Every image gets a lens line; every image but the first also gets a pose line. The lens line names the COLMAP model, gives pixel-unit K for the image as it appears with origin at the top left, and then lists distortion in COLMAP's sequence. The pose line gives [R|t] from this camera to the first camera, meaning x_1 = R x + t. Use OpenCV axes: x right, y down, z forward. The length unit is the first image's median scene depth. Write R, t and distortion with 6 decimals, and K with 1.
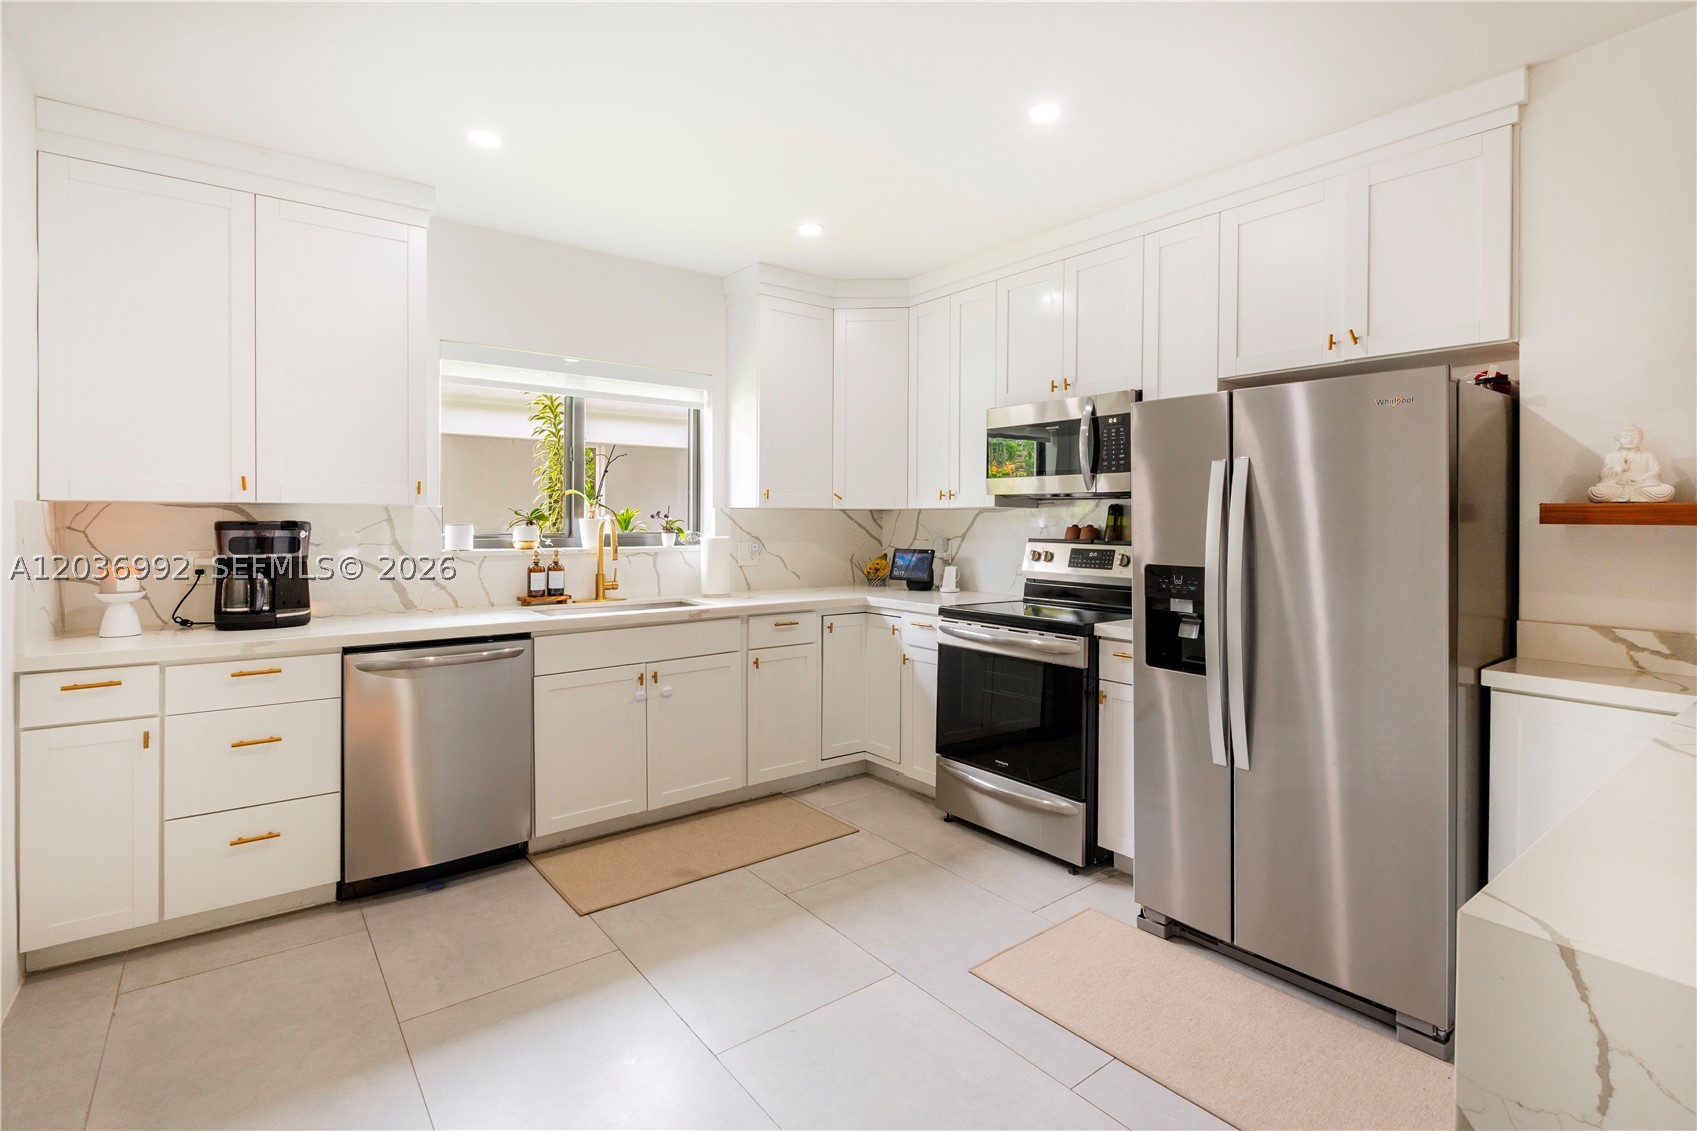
lens RADIAL K [[793.5, 0, 852.0], [0, 793.5, 555.3], [0, 0, 1]] dist [-0.002288, -0.000353]
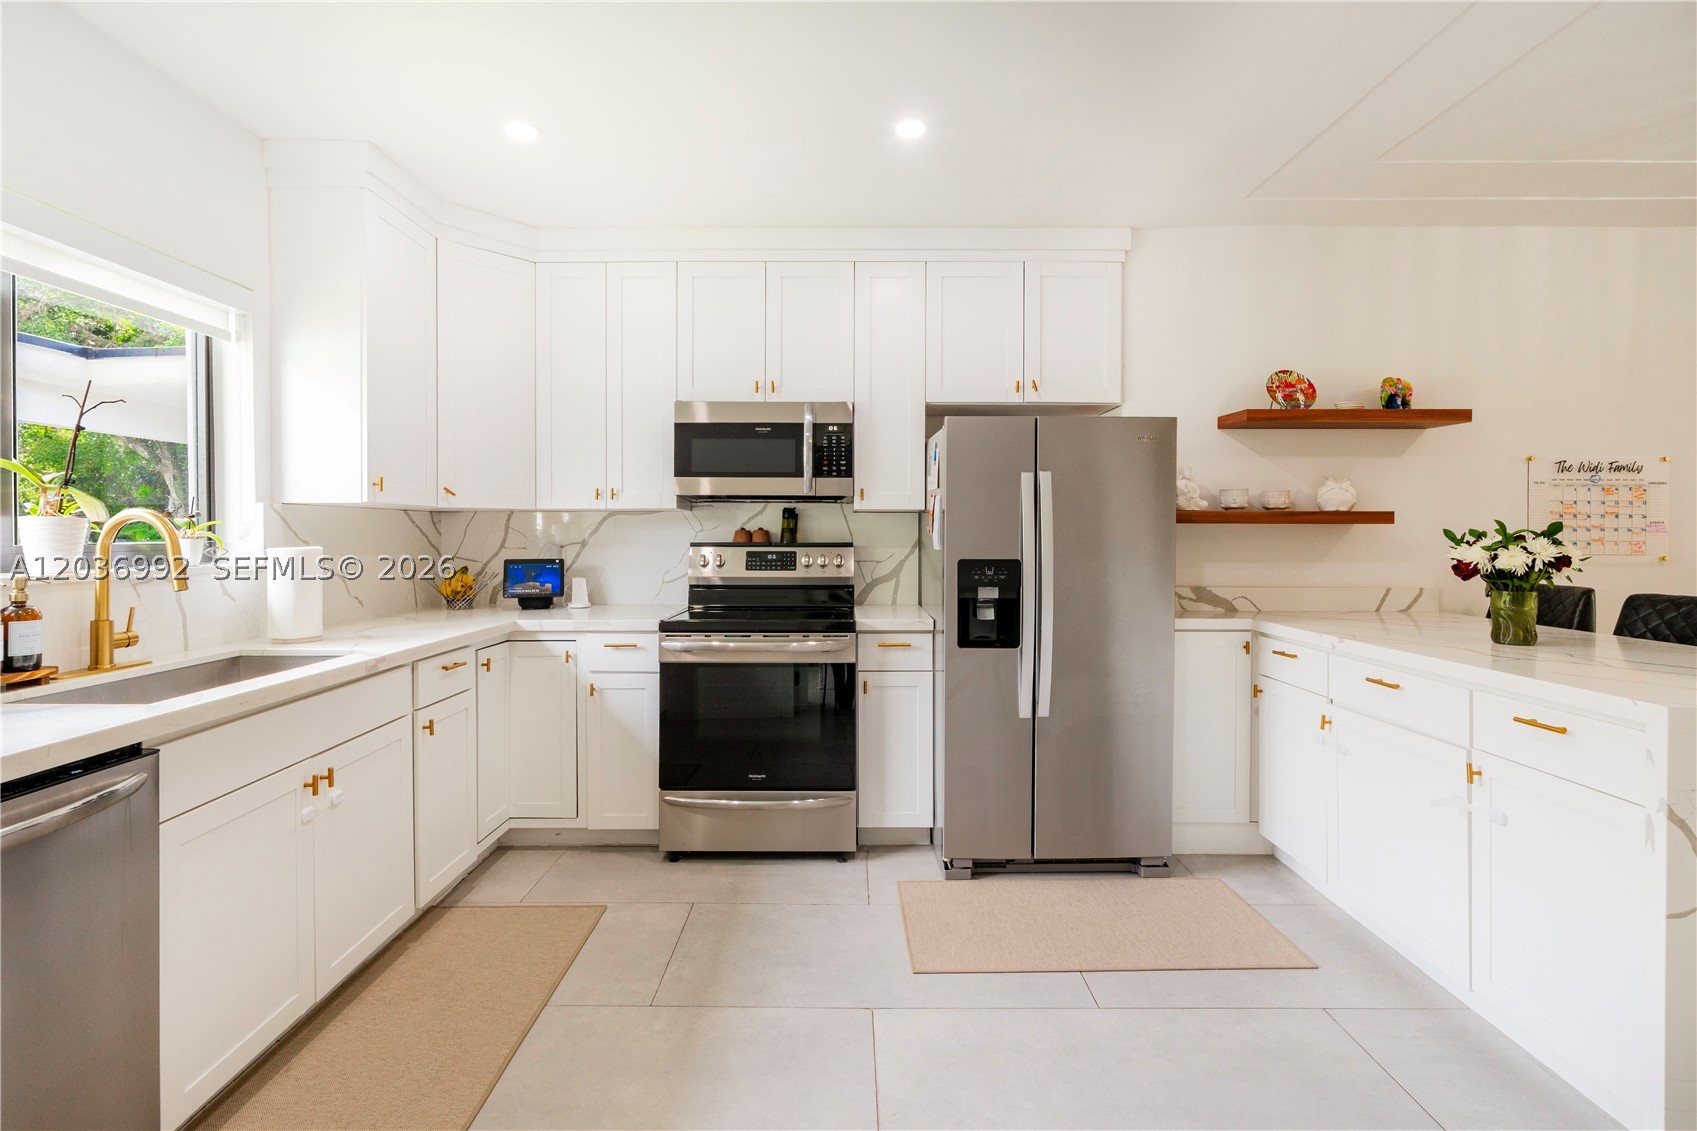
lens RADIAL K [[790.5, 0, 847.2], [0, 790.5, 566.6], [0, 0, 1]] dist [-0.002865, 0.000425]
pose [[0.623656, -0.038267, 0.780762, -0.432796], [0.037068, 0.999125, 0.019361, -0.004286], [-0.780820, 0.016867, 0.624529, 0.287990]]
